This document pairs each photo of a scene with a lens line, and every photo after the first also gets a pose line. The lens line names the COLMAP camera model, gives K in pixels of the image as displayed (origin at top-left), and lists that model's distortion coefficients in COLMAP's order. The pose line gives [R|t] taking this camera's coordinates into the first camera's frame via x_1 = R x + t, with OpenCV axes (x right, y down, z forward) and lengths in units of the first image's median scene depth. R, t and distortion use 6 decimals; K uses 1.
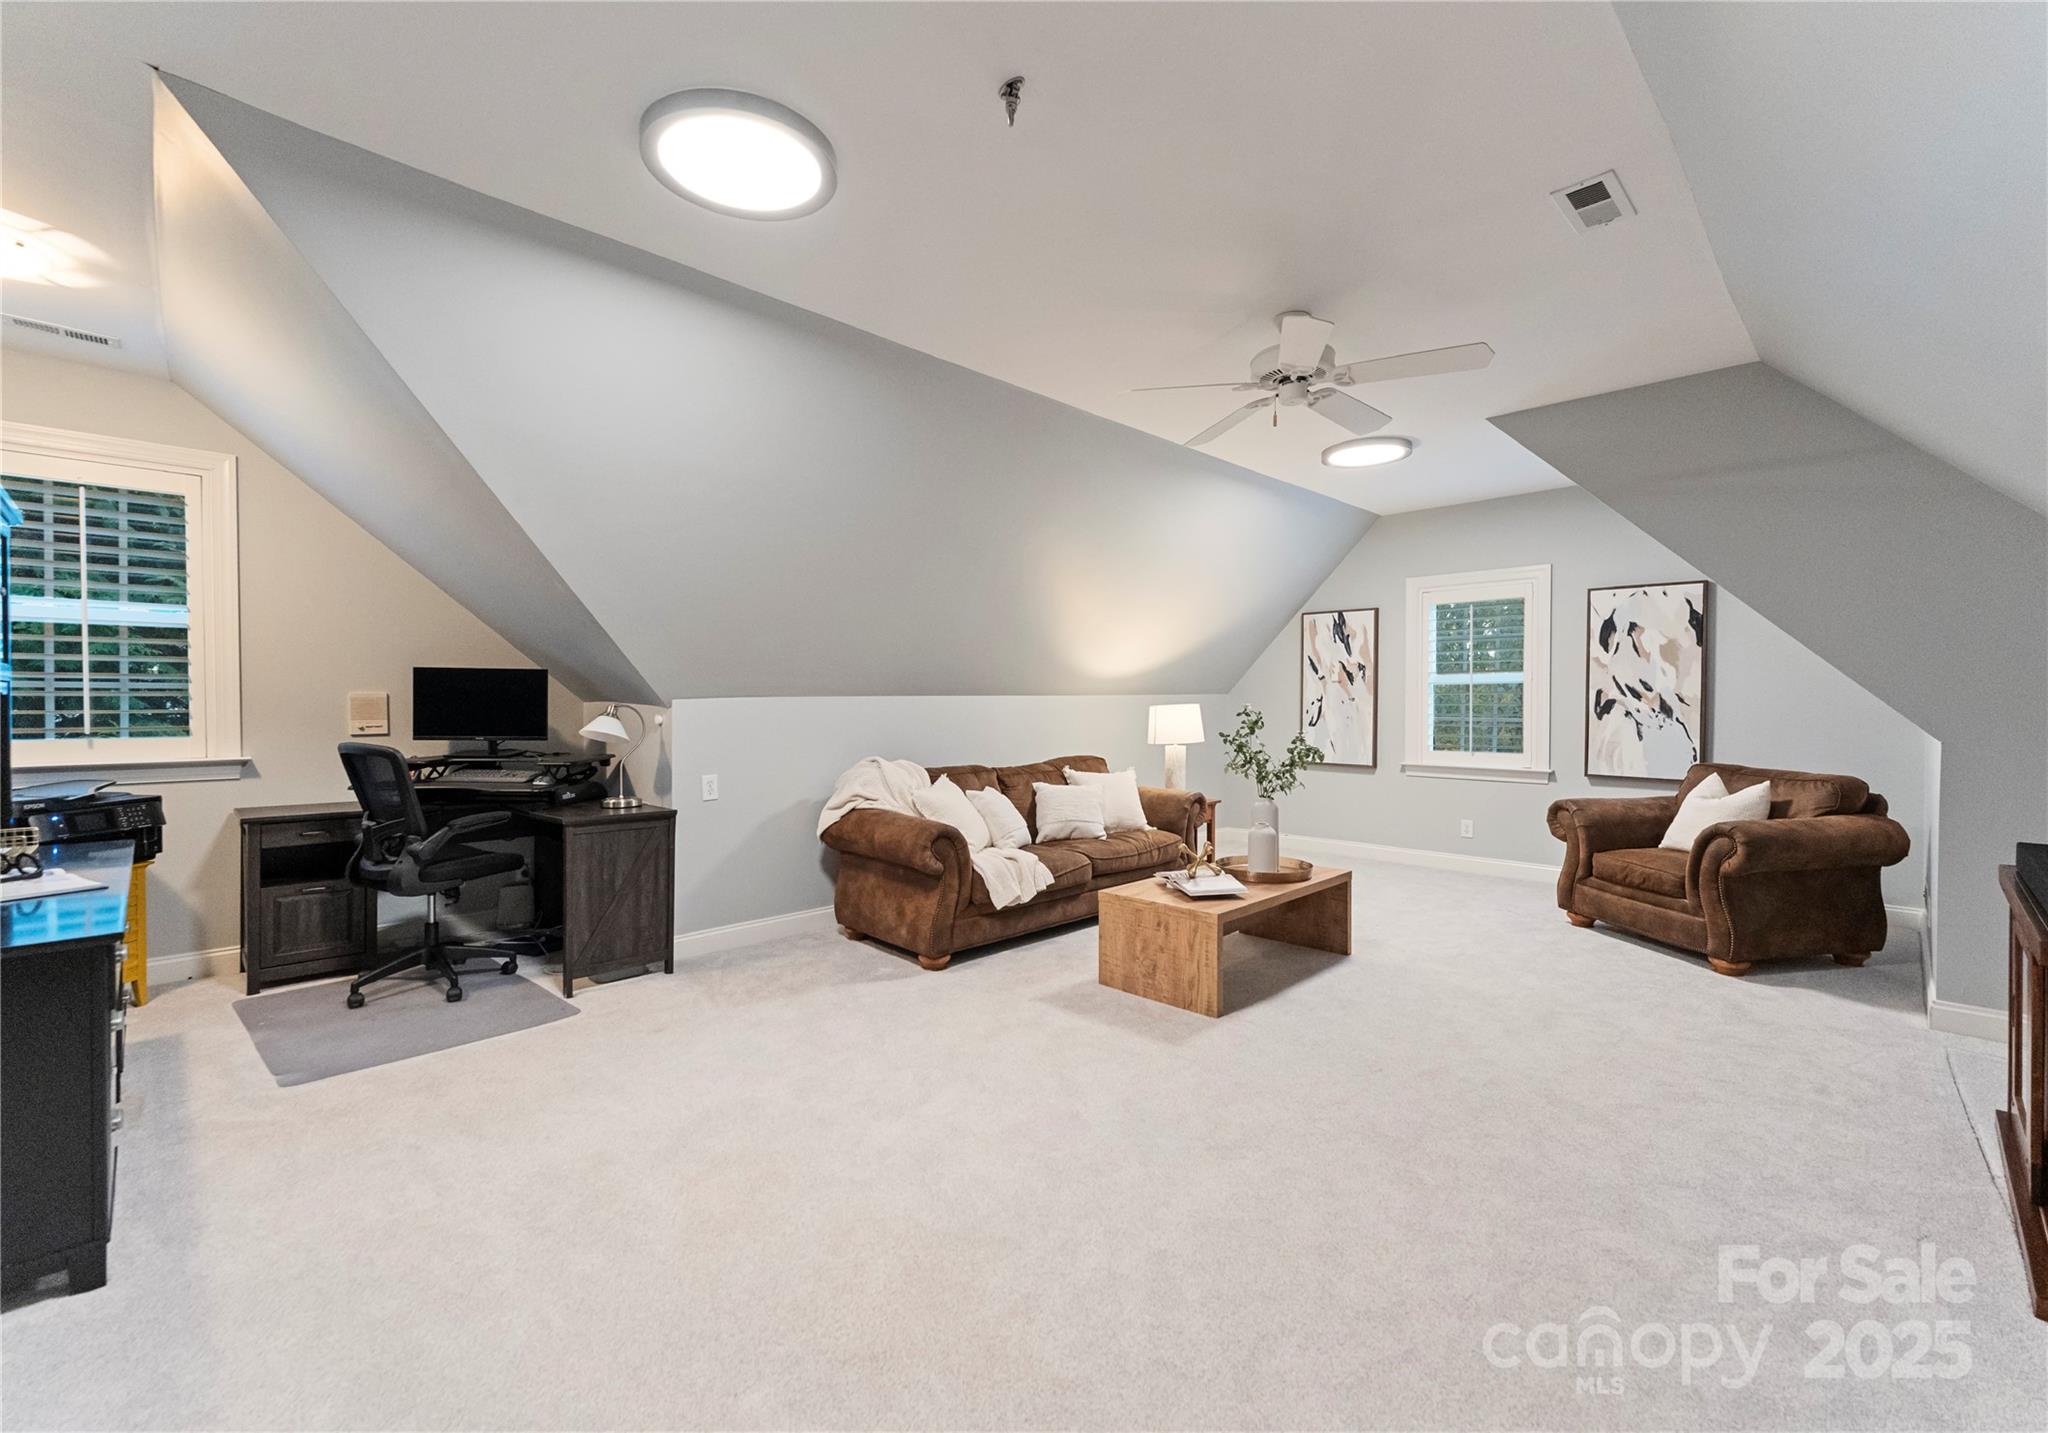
lens RADIAL K [[873.4, 0, 1028.9], [0, 873.4, 716.8], [0, 0, 1]] dist [0.002657, 0.000127]
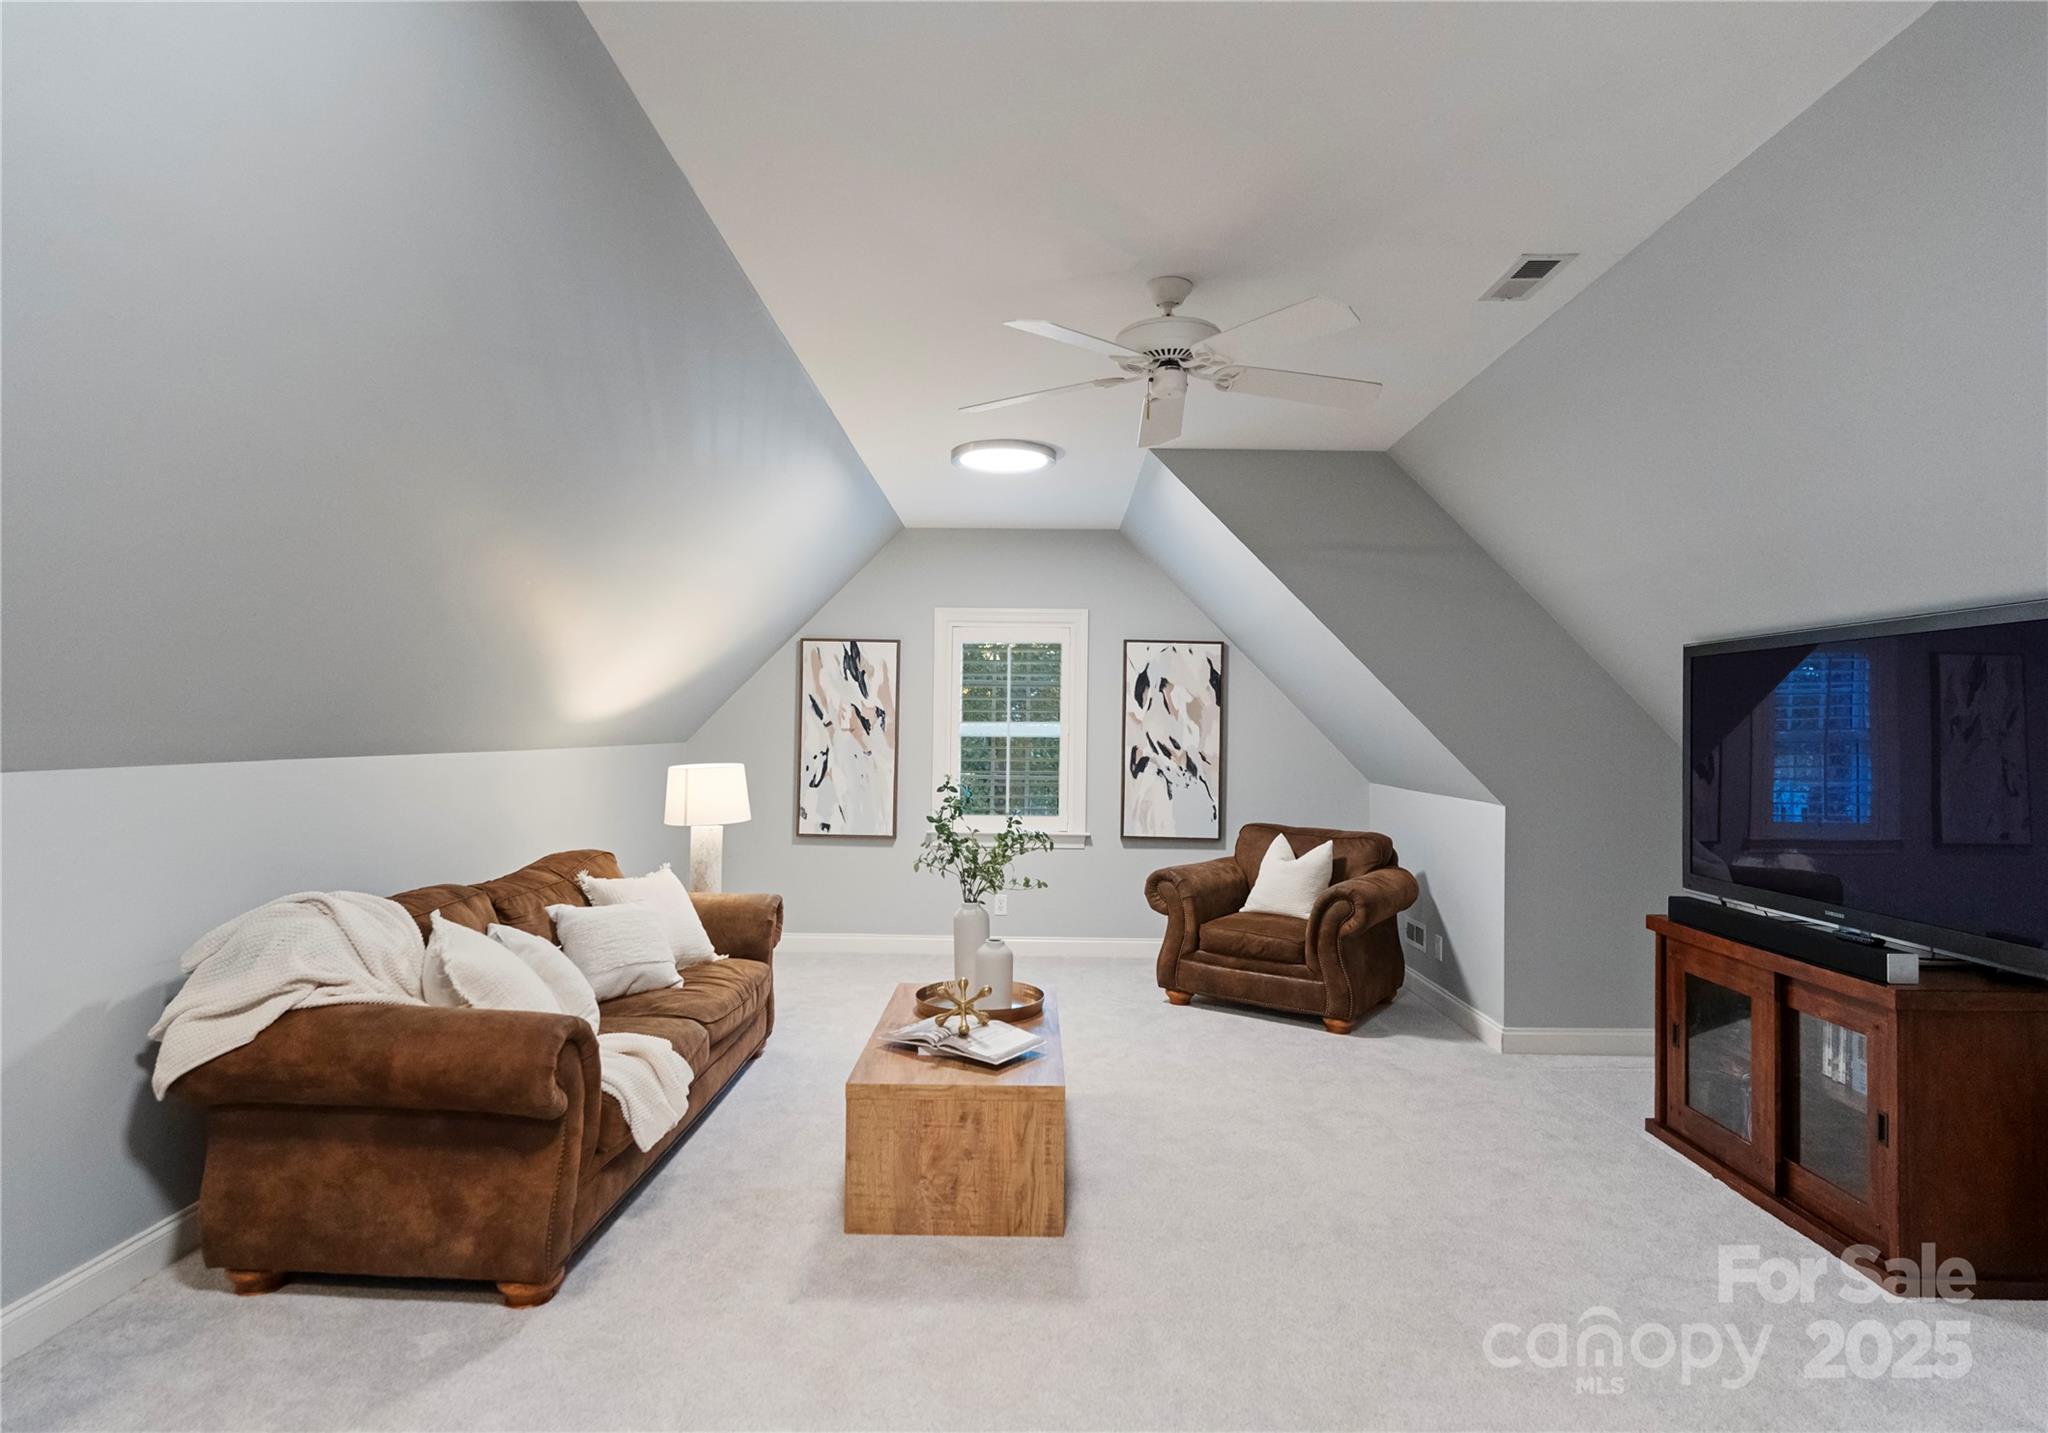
lens RADIAL K [[1086.2, 0, 1024.0], [0, 1086.2, 716.5], [0, 0, 1]] dist [0.000957, 0.000340]
pose [[0.713019, 0.021852, 0.700804, -0.342988], [-0.000598, 0.999533, -0.030557, -0.035956], [-0.701145, 0.021368, 0.712699, 0.314619]]
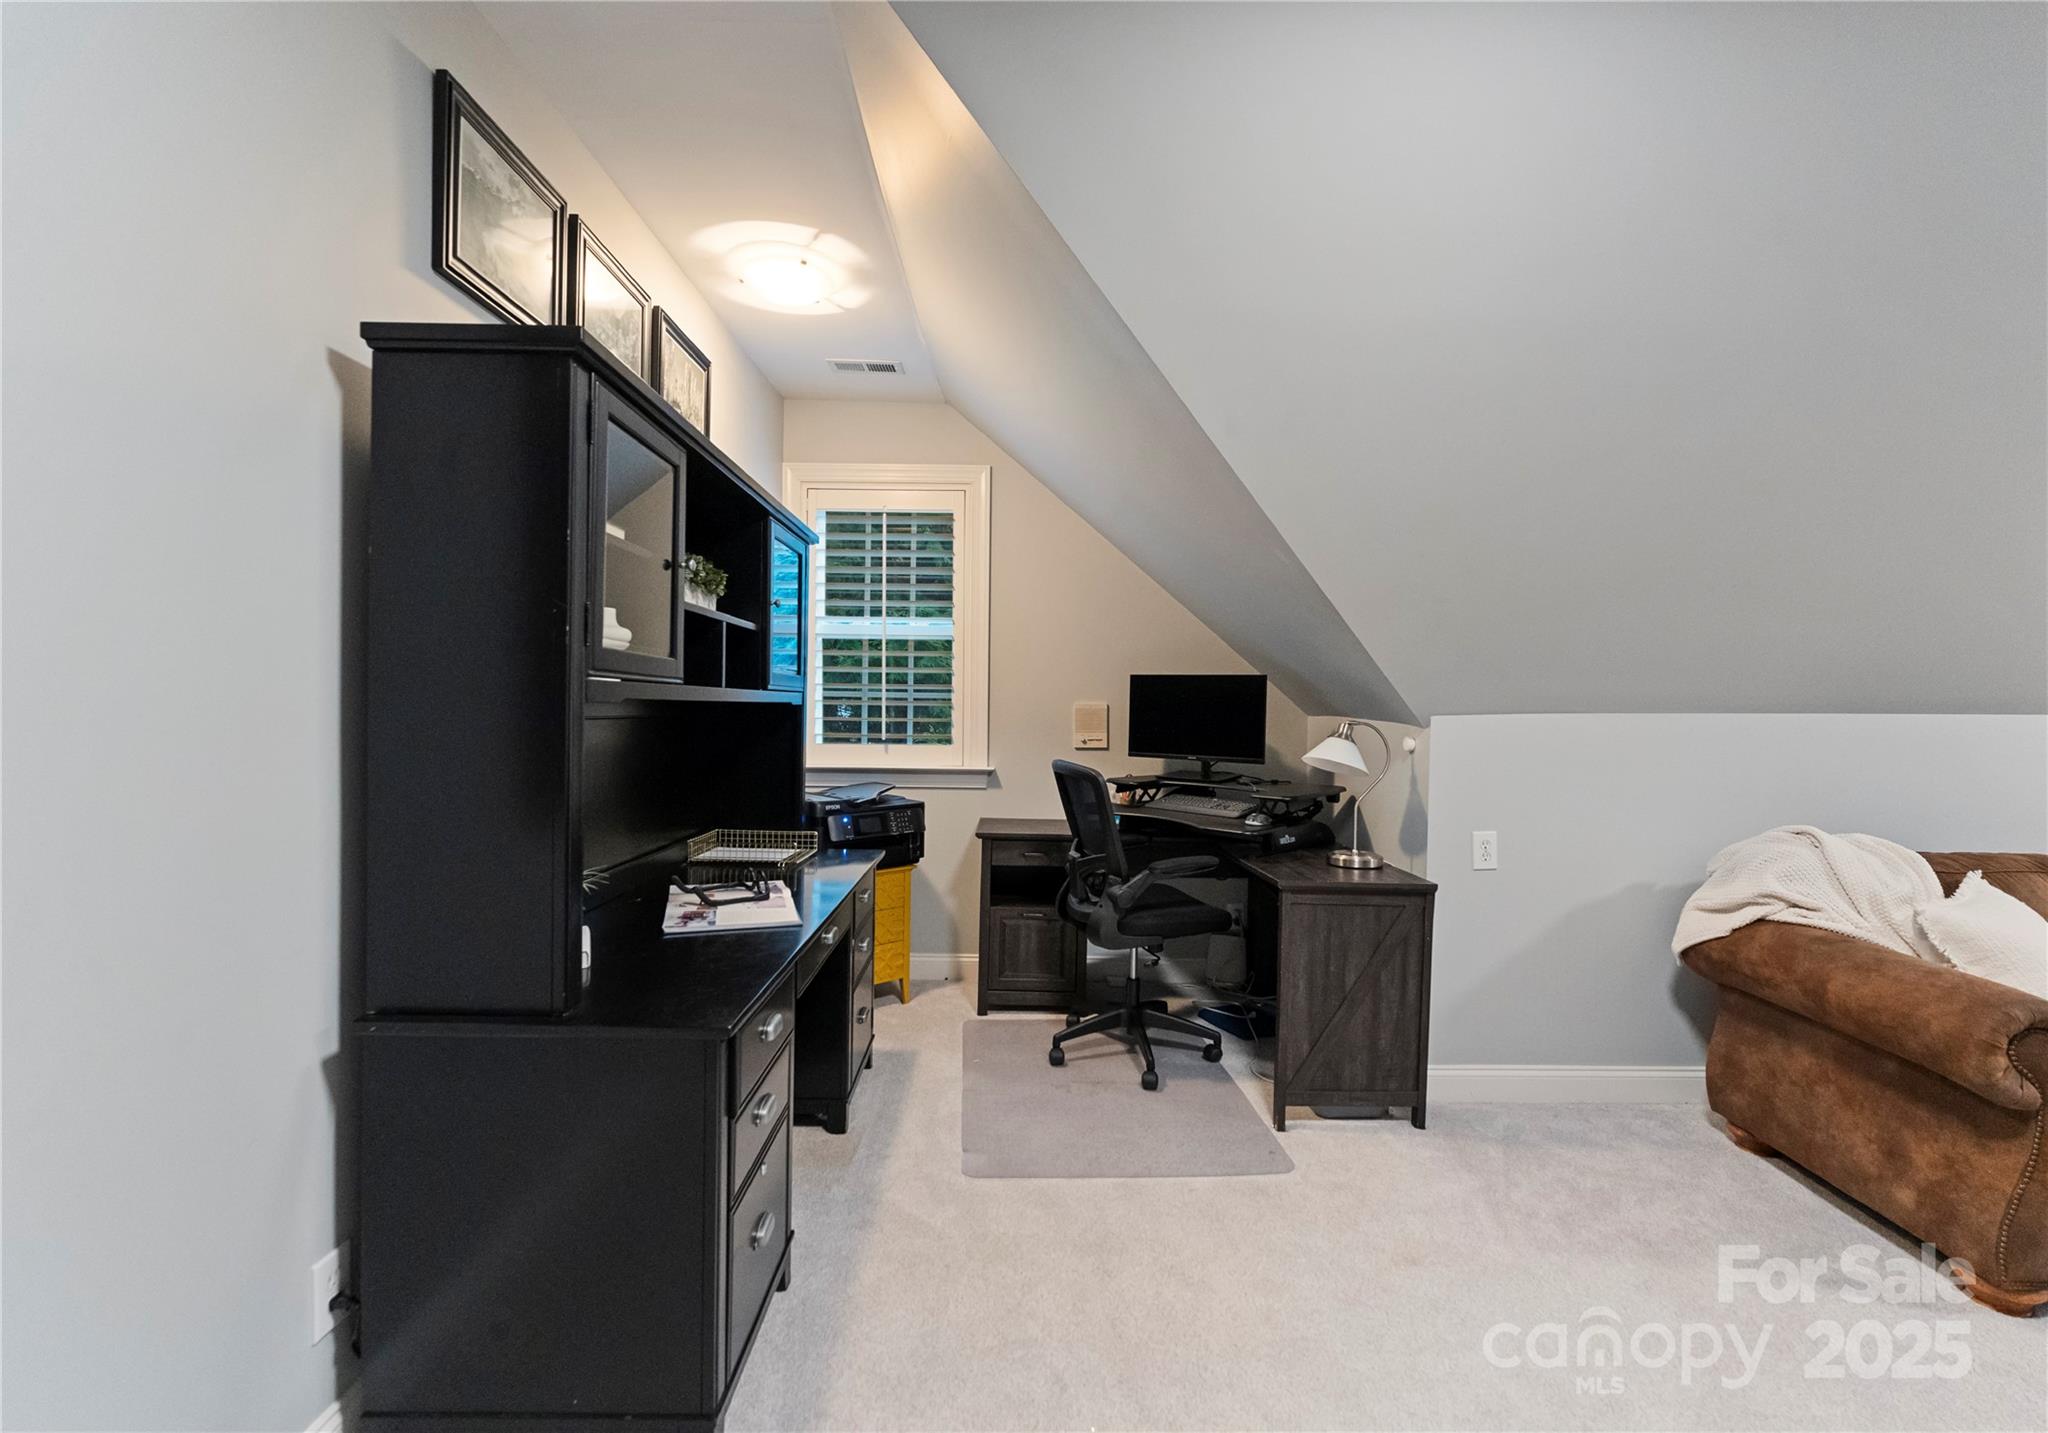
lens RADIAL K [[898.4, 0, 1024.0], [0, 898.4, 716.5], [0, 0, 1]] dist [-0.007978, 0.000352]
pose [[0.714372, 0.016309, -0.699576, -0.145885], [-0.024442, 0.999700, -0.001653, -0.010372], [0.699339, 0.018279, 0.714556, 0.280295]]
